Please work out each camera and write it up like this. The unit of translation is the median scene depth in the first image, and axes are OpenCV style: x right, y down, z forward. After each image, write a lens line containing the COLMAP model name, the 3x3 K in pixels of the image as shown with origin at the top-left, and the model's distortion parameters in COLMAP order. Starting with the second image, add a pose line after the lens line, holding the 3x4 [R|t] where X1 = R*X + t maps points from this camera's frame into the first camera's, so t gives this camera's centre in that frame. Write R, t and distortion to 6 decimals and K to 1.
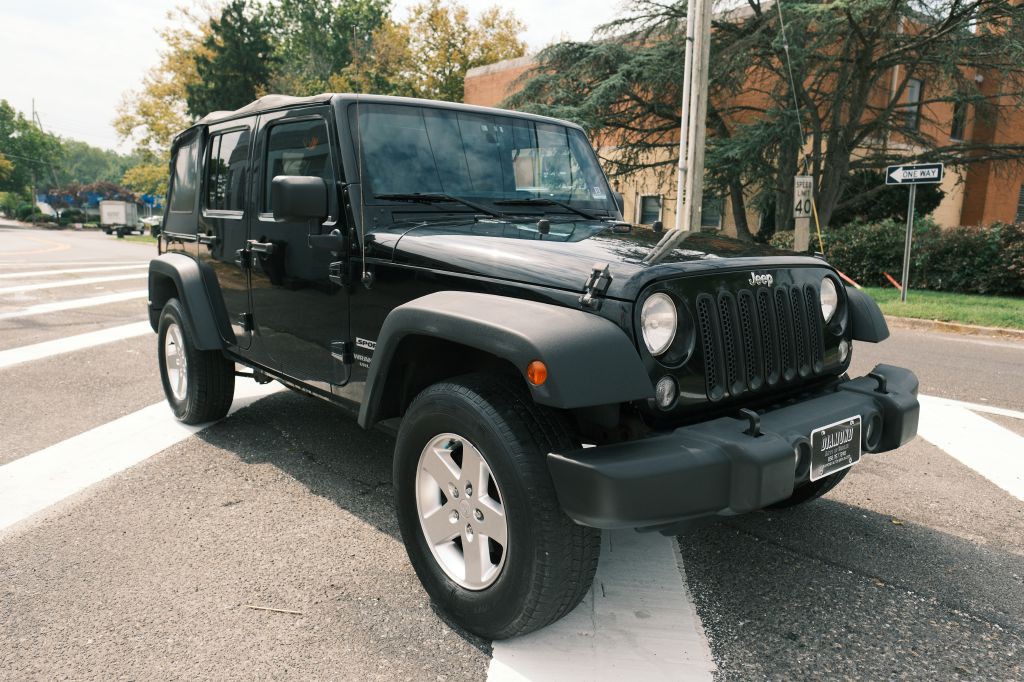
lens RADIAL K [[719.2, 0, 512.0], [0, 719.2, 341.0], [0, 0, 1]] dist [-0.013844, 0.008595]
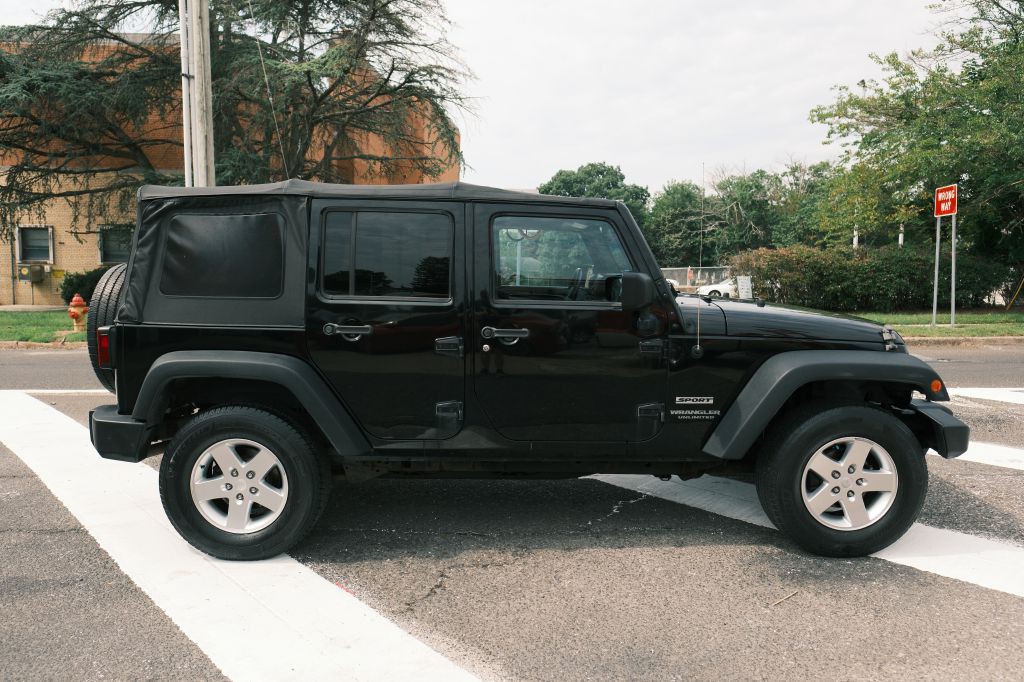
lens RADIAL K [[719.2, 0, 512.0], [0, 719.2, 341.0], [0, 0, 1]] dist [-0.013844, 0.008595]
pose [[0.633357, -0.101271, 0.767205, -0.256019], [0.130161, 0.991217, 0.023388, -0.032048], [-0.762835, 0.085047, 0.640976, 0.075064]]
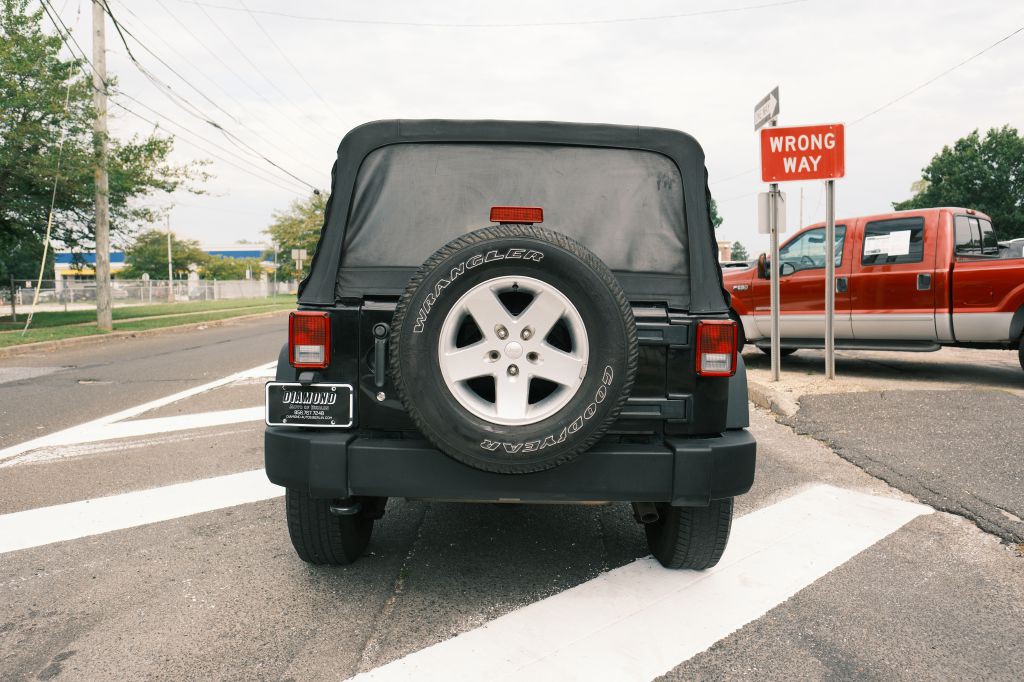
lens RADIAL K [[719.2, 0, 512.0], [0, 719.2, 341.0], [0, 0, 1]] dist [-0.013844, 0.008595]
pose [[-0.769891, -0.071786, 0.634125, -0.229463], [0.078718, 0.975383, 0.205990, -0.083102], [-0.633302, 0.208507, -0.745287, 0.489652]]
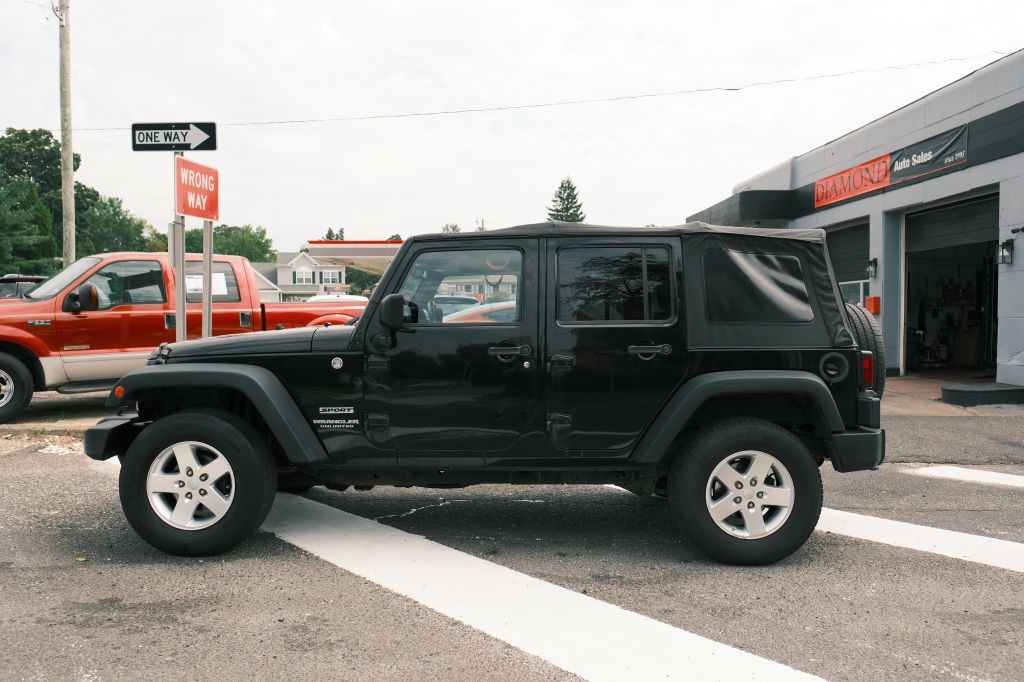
lens RADIAL K [[719.2, 0, 512.0], [0, 719.2, 341.0], [0, 0, 1]] dist [-0.013844, 0.008595]
pose [[-0.636987, -0.012051, -0.770780, 0.206309], [-0.144022, 0.984133, 0.103636, -0.071221], [0.757301, 0.177024, -0.628616, 0.459023]]
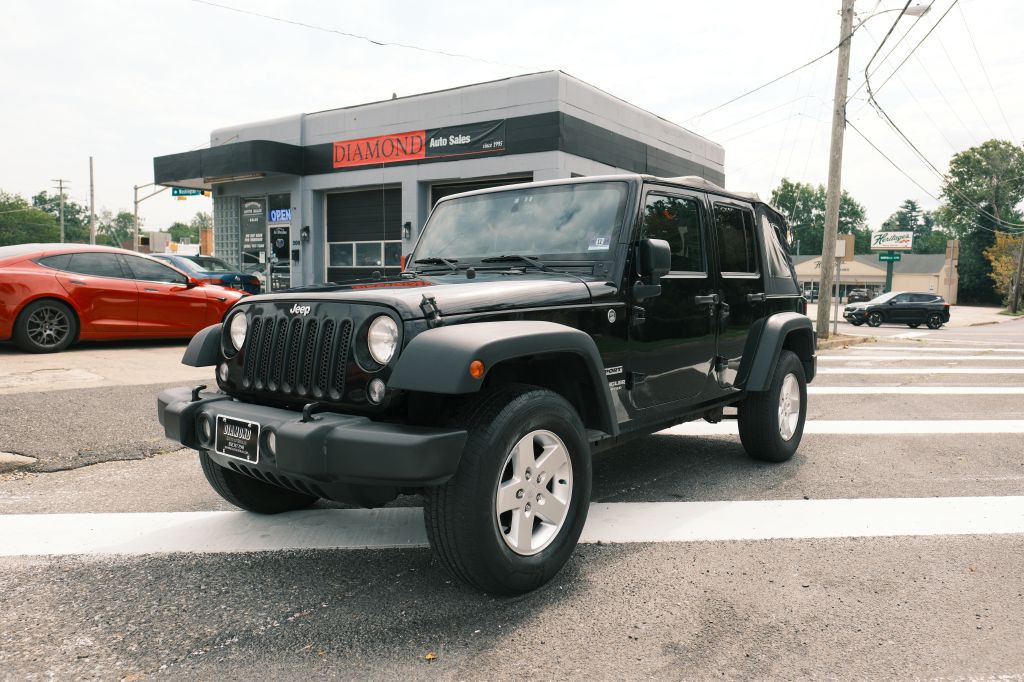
lens RADIAL K [[719.2, 0, 512.0], [0, 719.2, 341.0], [0, 0, 1]] dist [-0.013844, 0.008595]
pose [[0.201500, 0.048388, -0.978293, 0.257927], [-0.164020, 0.986343, 0.015003, -0.017309], [0.965658, 0.157436, 0.206684, 0.171381]]
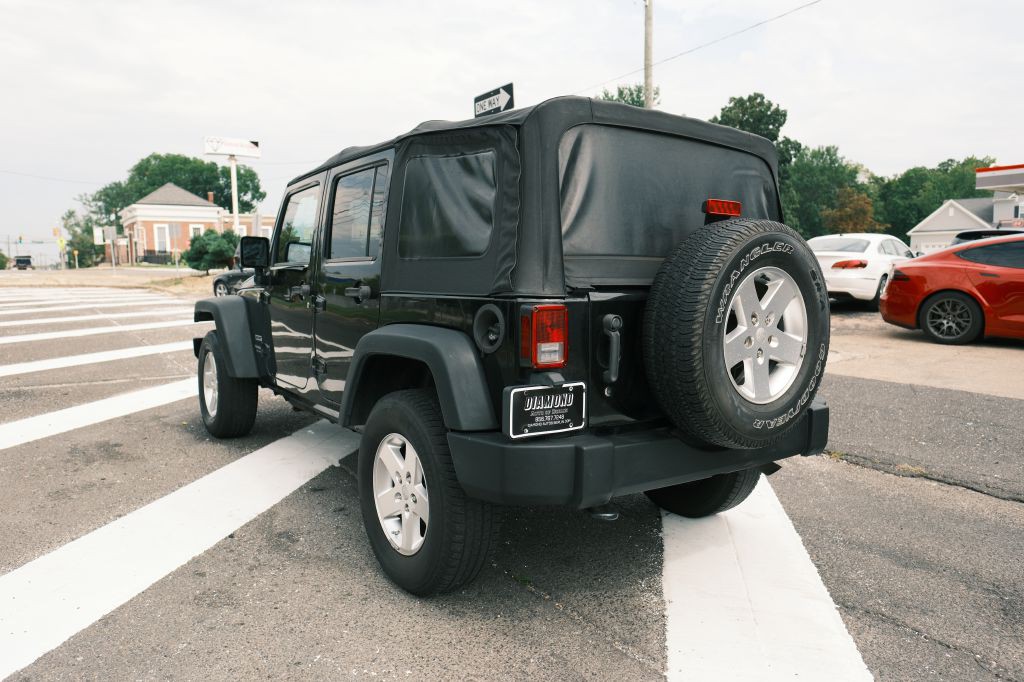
lens RADIAL K [[719.2, 0, 512.0], [0, 719.2, 341.0], [0, 0, 1]] dist [-0.013844, 0.008595]
pose [[-0.997201, -0.033817, 0.066676, -0.085879], [-0.015440, 0.965781, 0.258899, -0.090484], [-0.073149, 0.257145, -0.963600, 0.540732]]
